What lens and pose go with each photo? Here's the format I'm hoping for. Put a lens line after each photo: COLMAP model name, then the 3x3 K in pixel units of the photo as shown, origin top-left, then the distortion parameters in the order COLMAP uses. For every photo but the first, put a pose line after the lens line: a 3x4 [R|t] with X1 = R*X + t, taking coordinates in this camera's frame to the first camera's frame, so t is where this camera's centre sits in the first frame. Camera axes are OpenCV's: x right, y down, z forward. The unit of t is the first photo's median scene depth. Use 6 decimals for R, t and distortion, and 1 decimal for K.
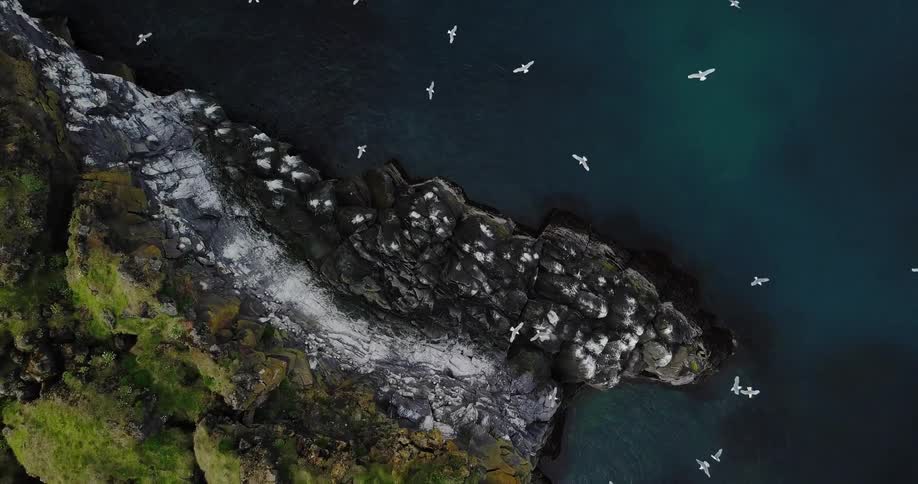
lens RADIAL K [[706.6, 0, 457.5], [0, 706.6, 251.7], [0, 0, 1]] dist [0.028291, -0.009734]
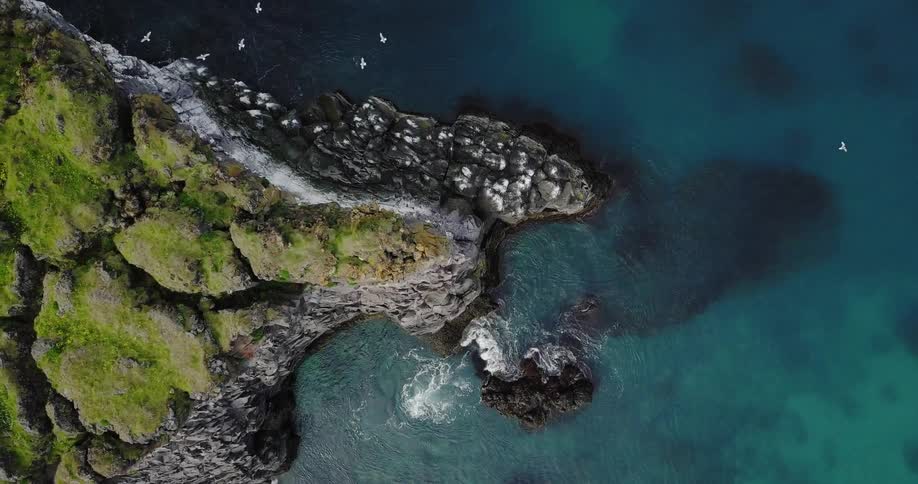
lens RADIAL K [[706.6, 0, 457.5], [0, 706.6, 251.7], [0, 0, 1]] dist [0.028291, -0.009734]
pose [[0.983649, -0.180089, -0.001838, 0.092434], [0.180072, 0.983628, -0.007018, 0.259840], [0.003071, 0.006573, 0.999974, -0.412875]]
